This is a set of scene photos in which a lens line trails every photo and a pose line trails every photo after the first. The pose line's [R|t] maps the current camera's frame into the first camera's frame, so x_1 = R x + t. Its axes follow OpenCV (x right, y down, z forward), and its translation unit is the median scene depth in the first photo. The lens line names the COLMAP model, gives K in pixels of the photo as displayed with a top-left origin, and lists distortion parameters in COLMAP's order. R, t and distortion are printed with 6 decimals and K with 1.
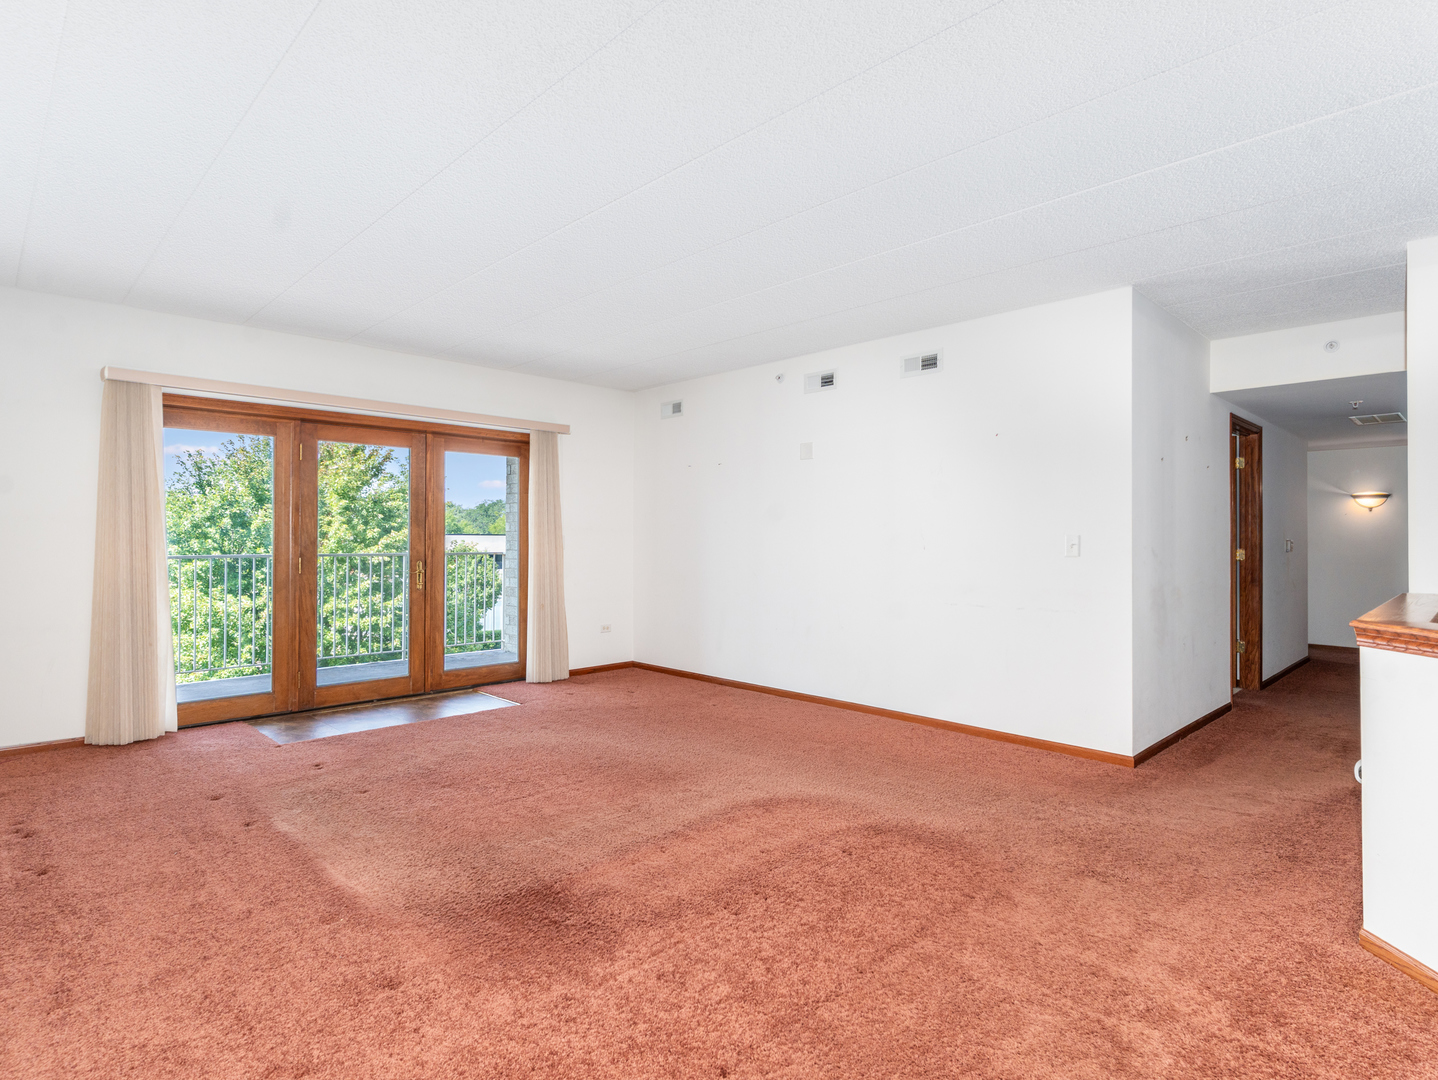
lens RADIAL K [[764.5, 0, 719.0], [0, 764.5, 540.0], [0, 0, 1]] dist [-0.004913, 0.001535]
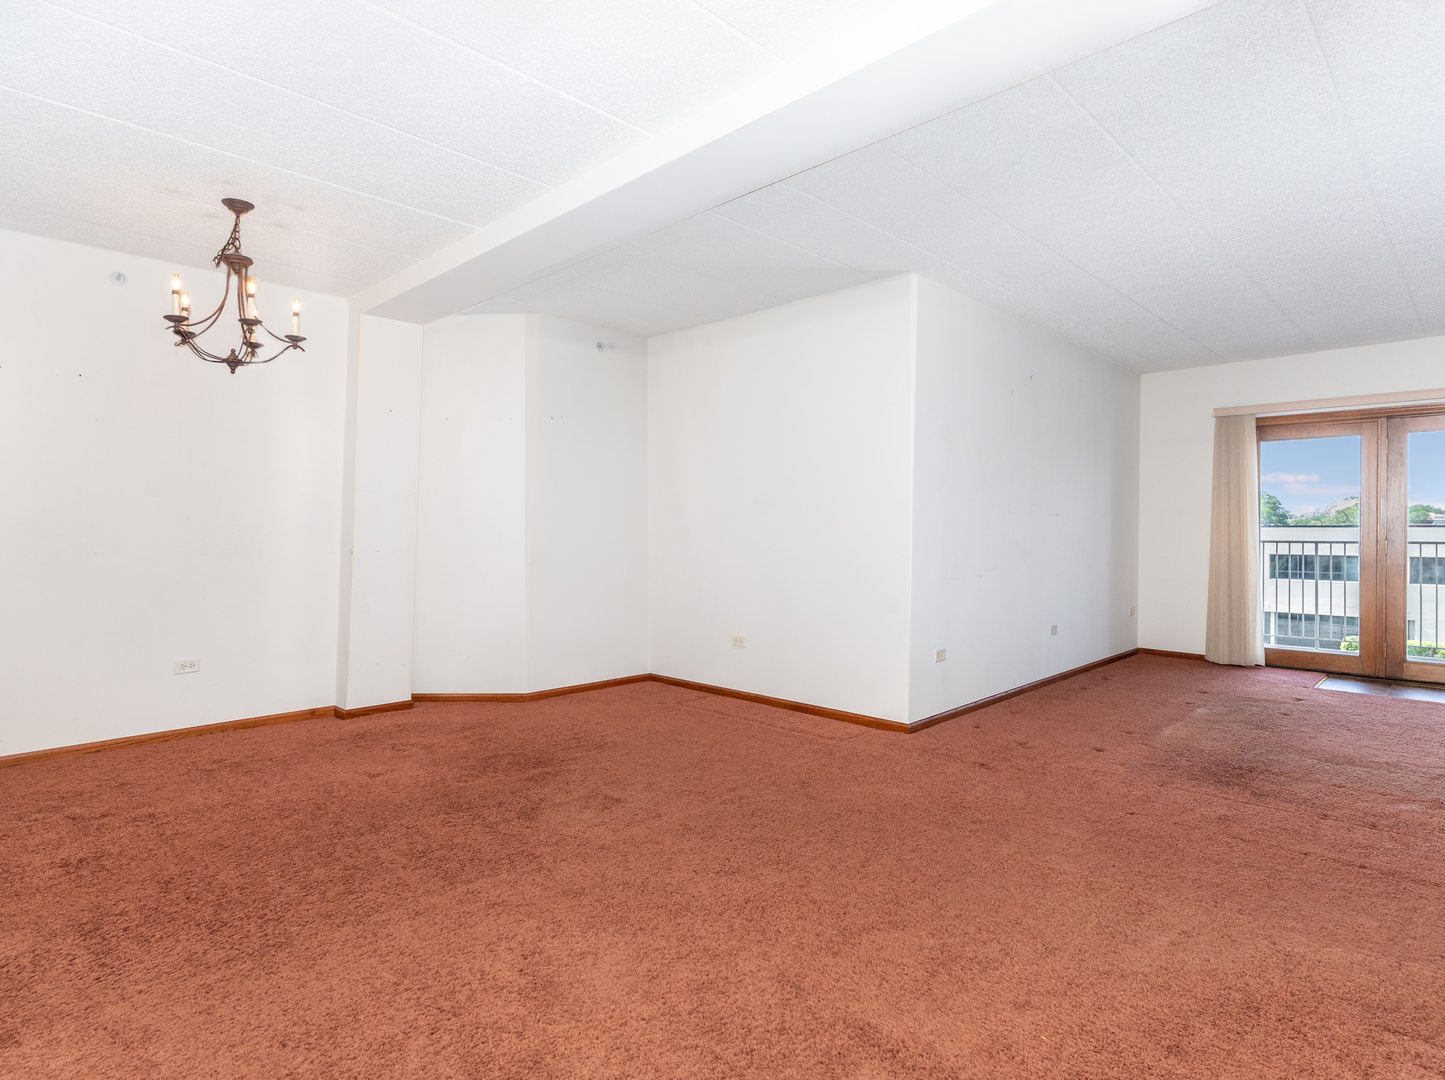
lens RADIAL K [[768.2, 0, 722.5], [0, 768.2, 540.0], [0, 0, 1]] dist [-0.004913, 0.001535]
pose [[0.017062, 0.010226, -0.999802, 0.551563], [-0.002098, 0.999946, 0.010192, 0.013183], [0.999852, 0.001923, 0.017083, 0.014451]]
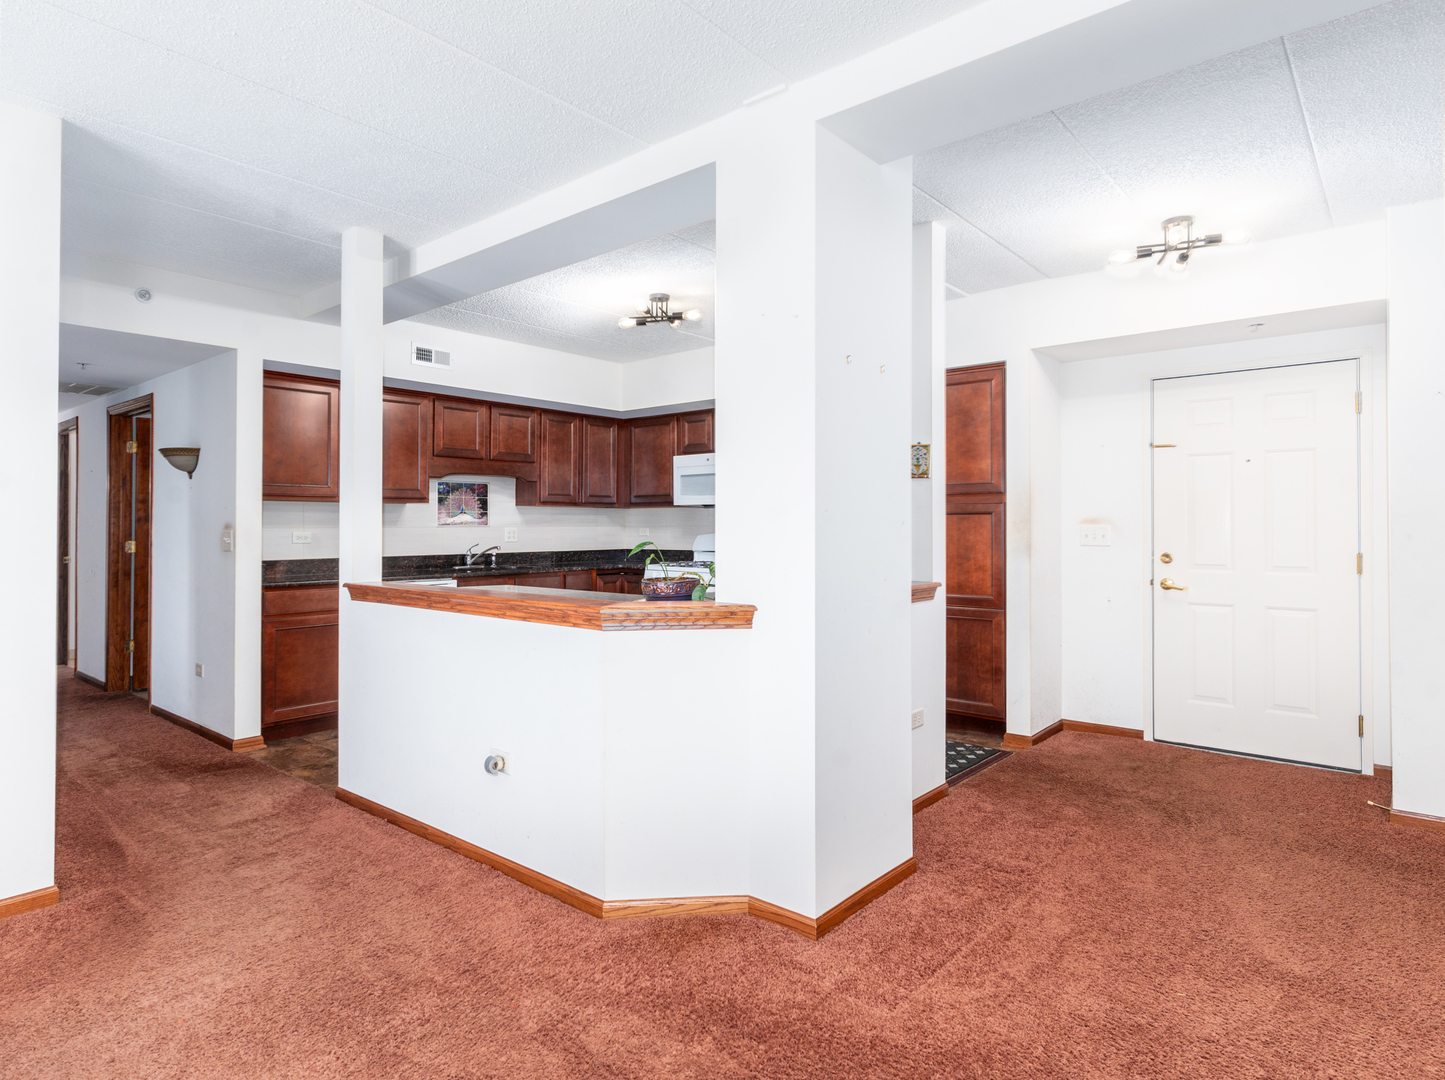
lens RADIAL K [[818.1, 0, 715.8], [0, 818.1, 512.4], [0, 0, 1]] dist [0.002137, 0.001252]
pose [[-0.095180, 0.012088, 0.995387, -0.126710], [0.002103, 0.999926, -0.011942, -0.004653], [-0.995458, 0.000957, -0.095198, 0.406128]]
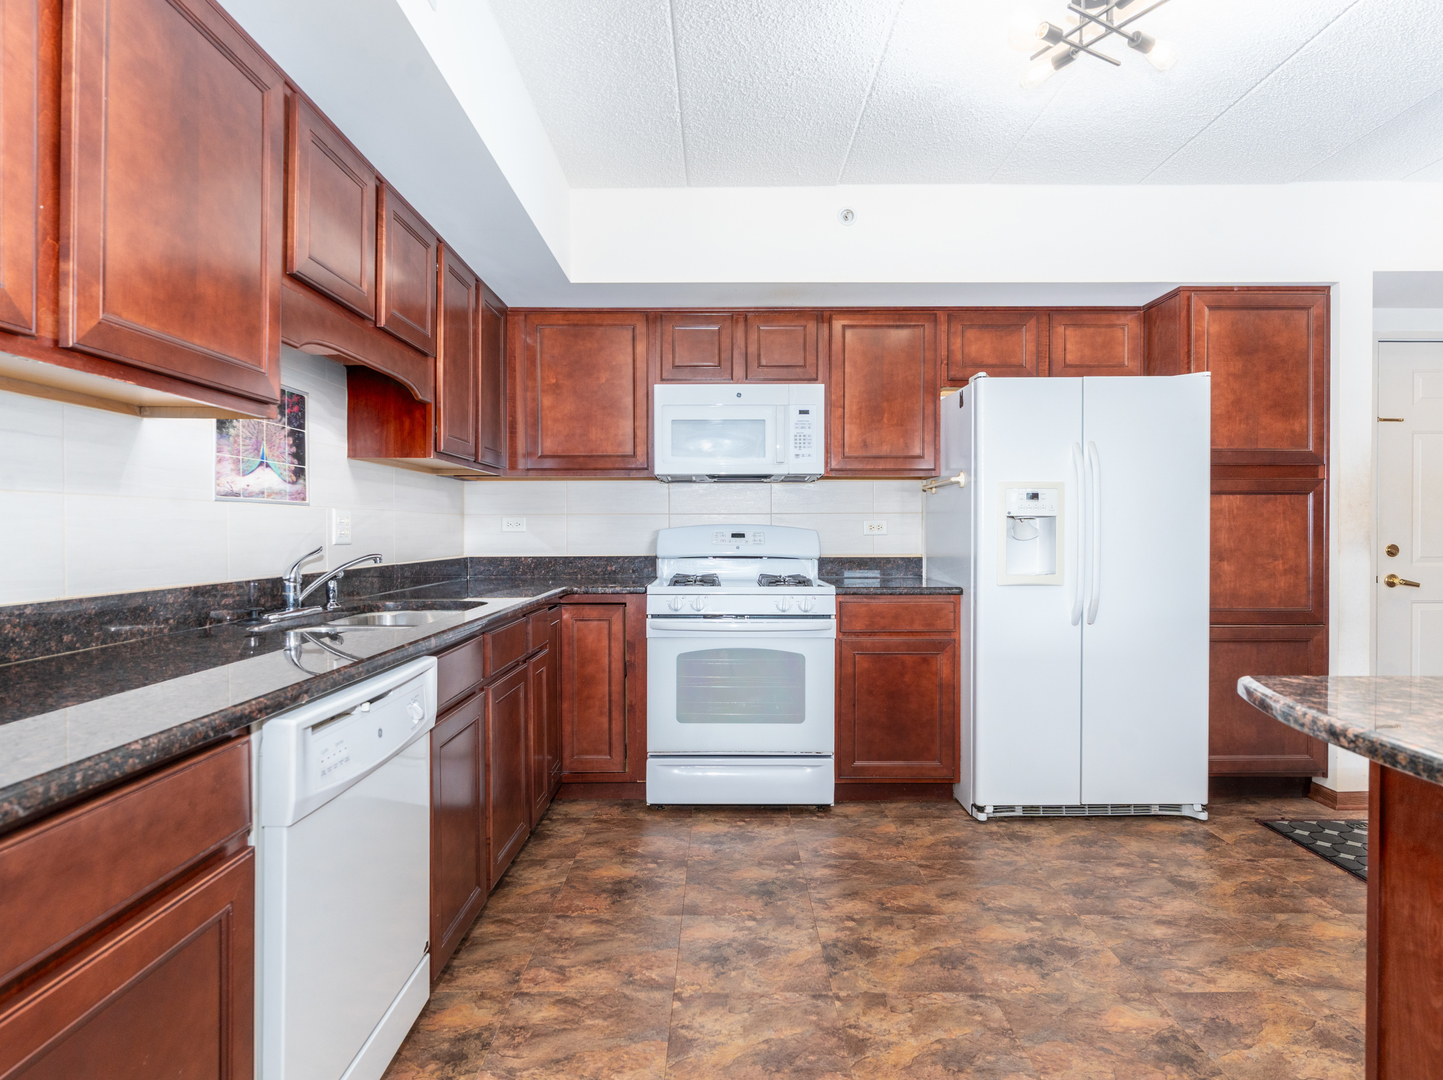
lens RADIAL K [[784.3, 0, 721.5], [0, 784.3, 540.0], [0, 0, 1]] dist [-0.000315, 0.001275]
pose [[-0.717118, -0.014046, 0.696810, 0.602056], [-0.001852, 0.999832, 0.018248, 0.012294], [-0.696950, 0.011795, -0.717023, 0.775123]]
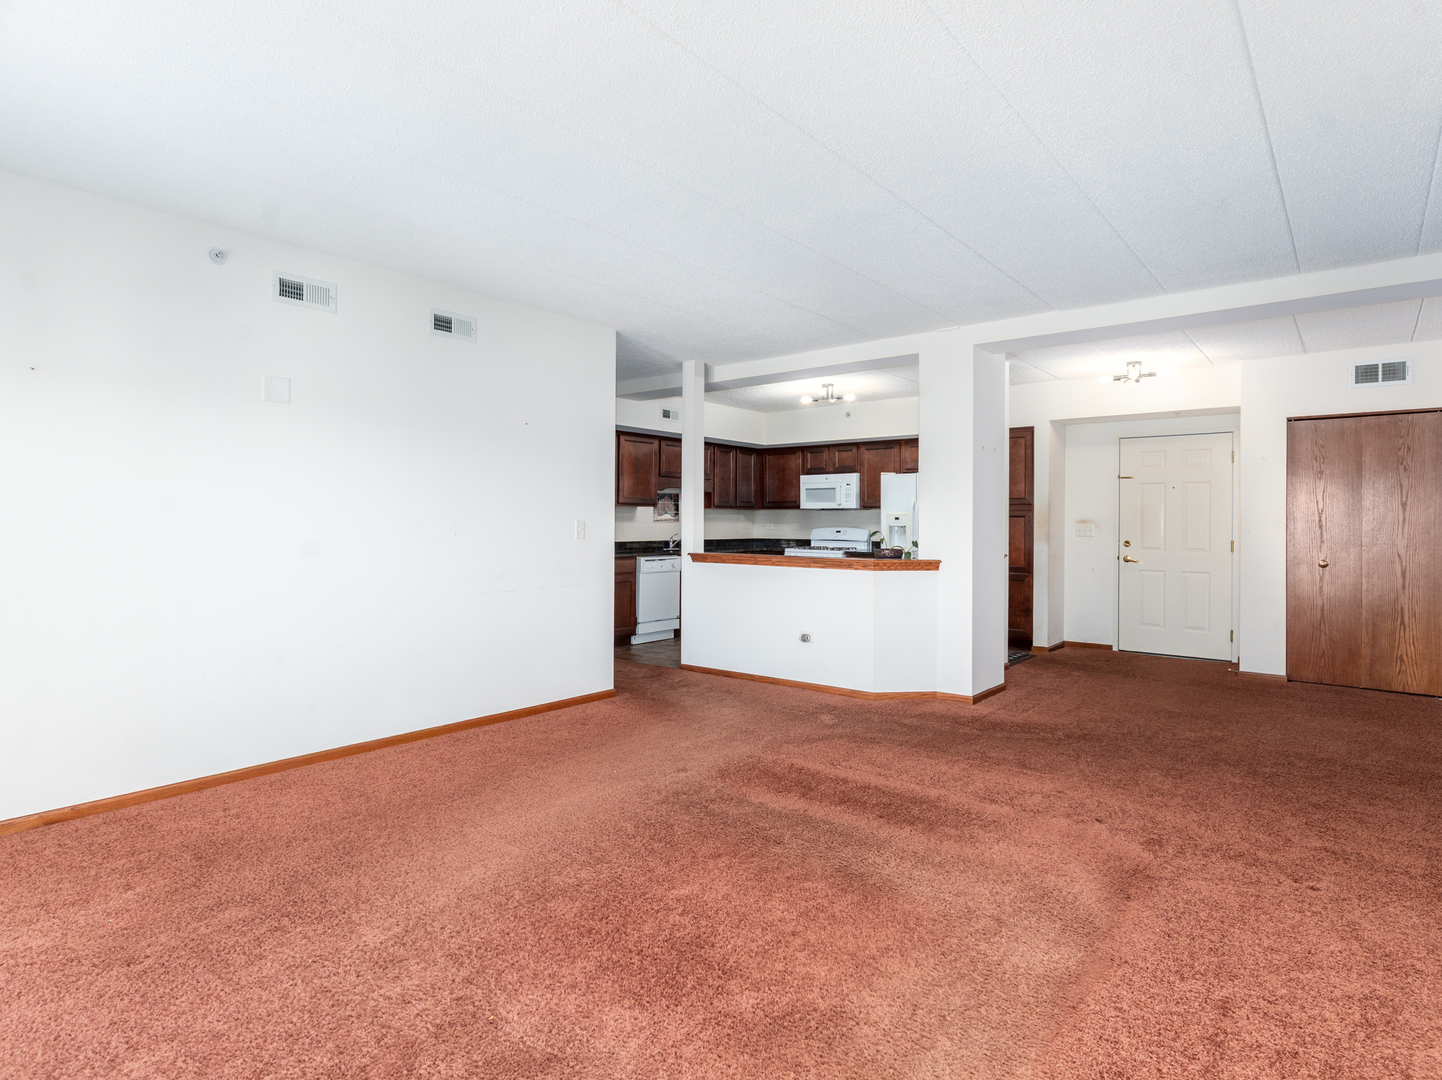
lens RADIAL K [[787.5, 0, 719.6], [0, 787.5, 514.9], [0, 0, 1]] dist [-0.001125, -0.000380]
pose [[-0.117043, 0.003003, 0.993122, -0.614726], [-0.004128, 0.999985, -0.003511, -0.009119], [-0.993118, -0.004511, -0.117029, 0.732695]]
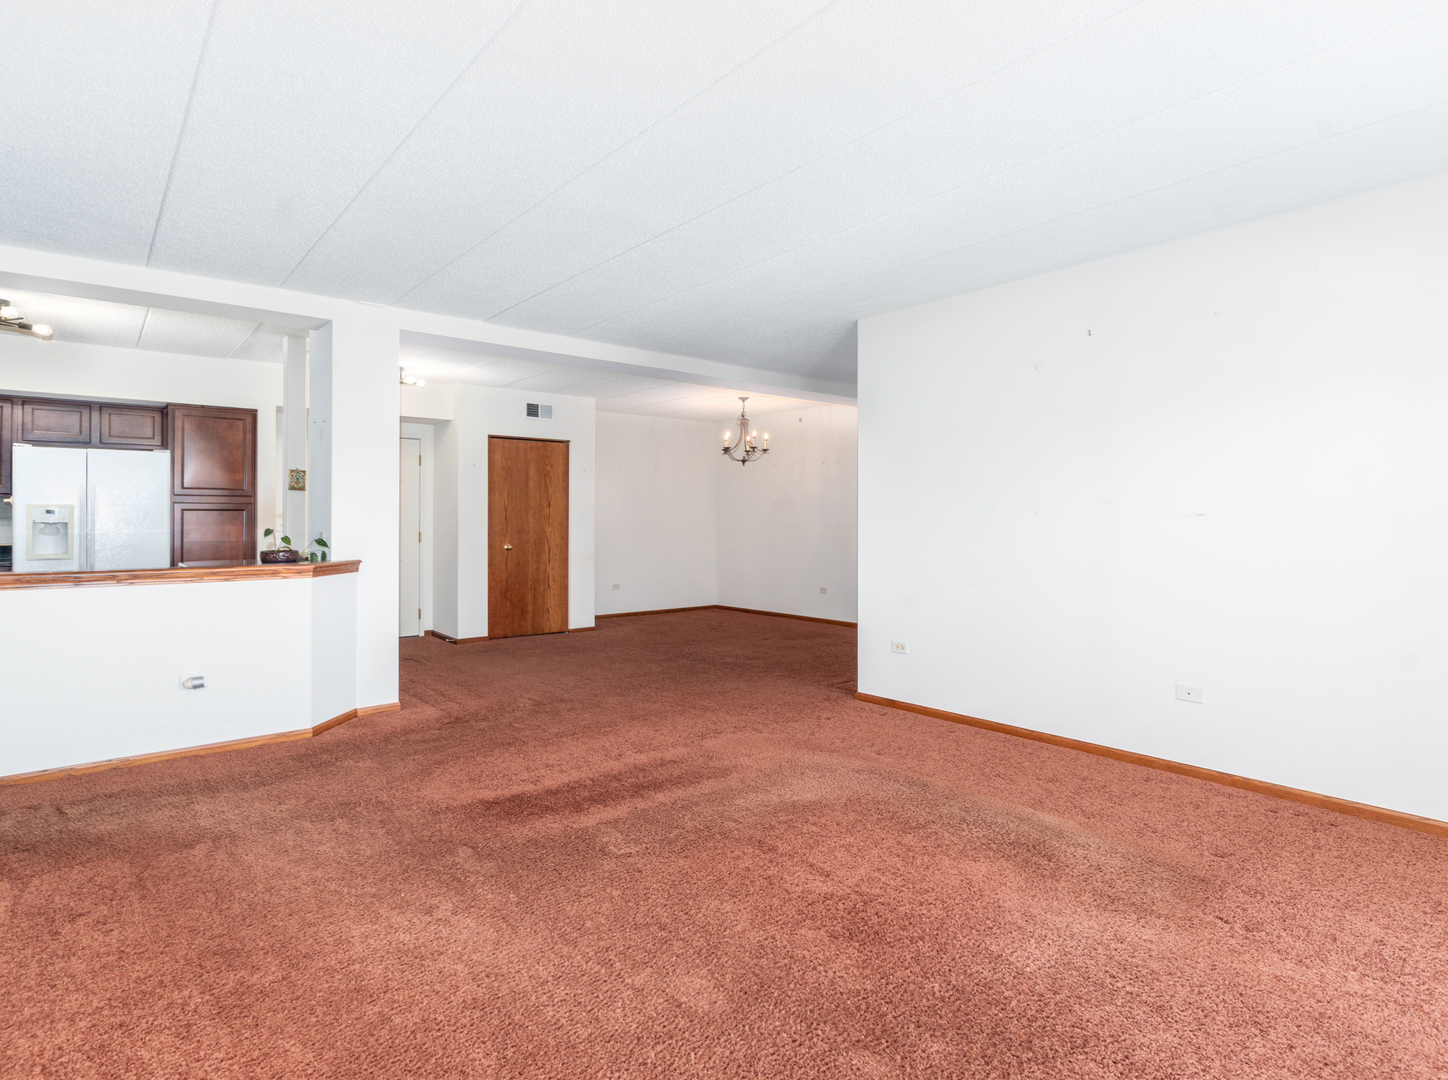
lens RADIAL K [[777.6, 0, 726.6], [0, 777.6, 517.3], [0, 0, 1]] dist [-0.000834, 0.000964]
pose [[-0.997159, -0.005962, 0.075089, -0.136941], [-0.005932, 0.999982, 0.000621, -0.007840], [-0.075092, 0.000174, -0.997177, 1.180603]]
